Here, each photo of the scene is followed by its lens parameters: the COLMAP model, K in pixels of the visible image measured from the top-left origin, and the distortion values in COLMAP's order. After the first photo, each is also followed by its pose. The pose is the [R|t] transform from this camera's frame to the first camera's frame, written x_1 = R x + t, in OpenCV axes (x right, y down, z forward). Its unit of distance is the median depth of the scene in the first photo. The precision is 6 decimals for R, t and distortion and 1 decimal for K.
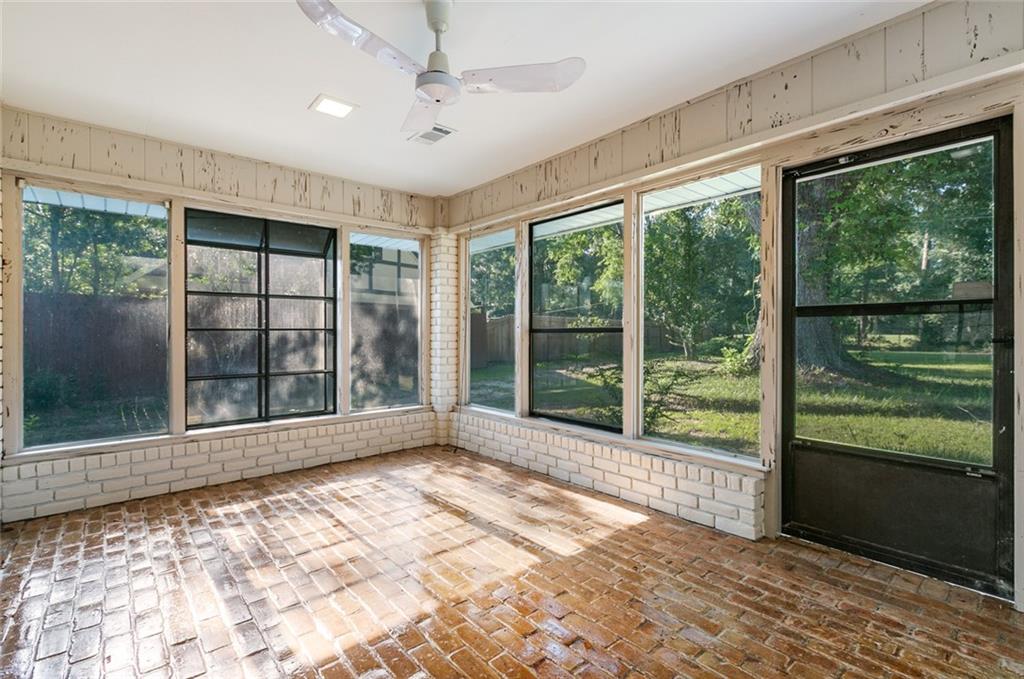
lens RADIAL K [[460.8, 0, 509.8], [0, 460.8, 337.8], [0, 0, 1]] dist [-0.000546, 0.000217]
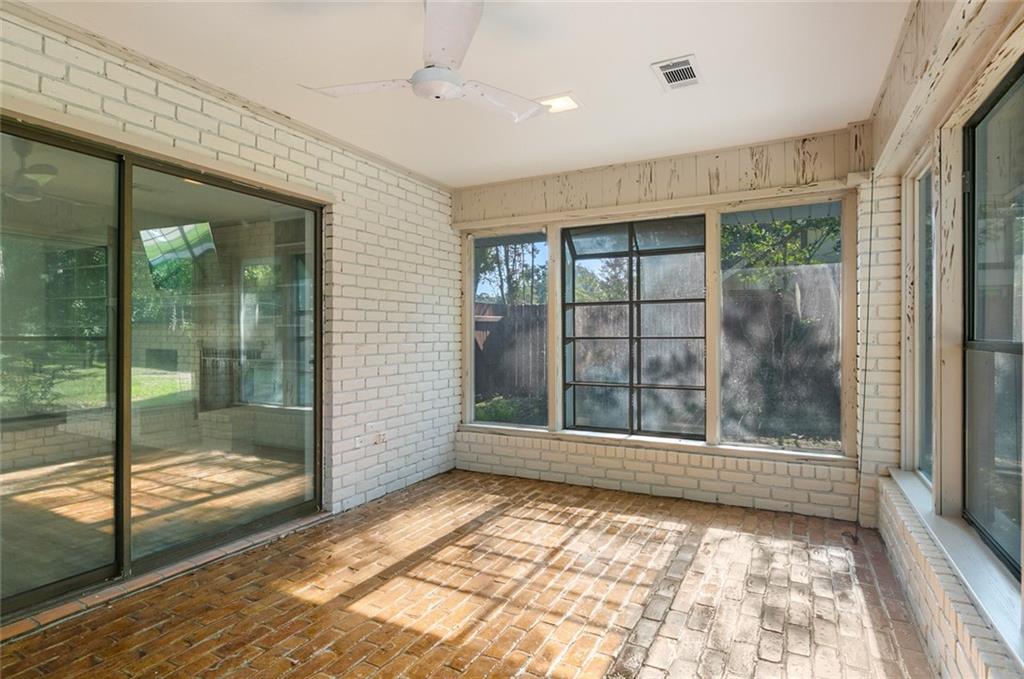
lens RADIAL K [[566.0, 0, 508.9], [0, 566.0, 336.3], [0, 0, 1]] dist [0.002220, 0.000232]
pose [[0.363553, -0.002902, -0.931569, 0.476013], [-0.014736, 0.999852, -0.008866, -0.007627], [0.931457, 0.016951, 0.363456, 0.354663]]
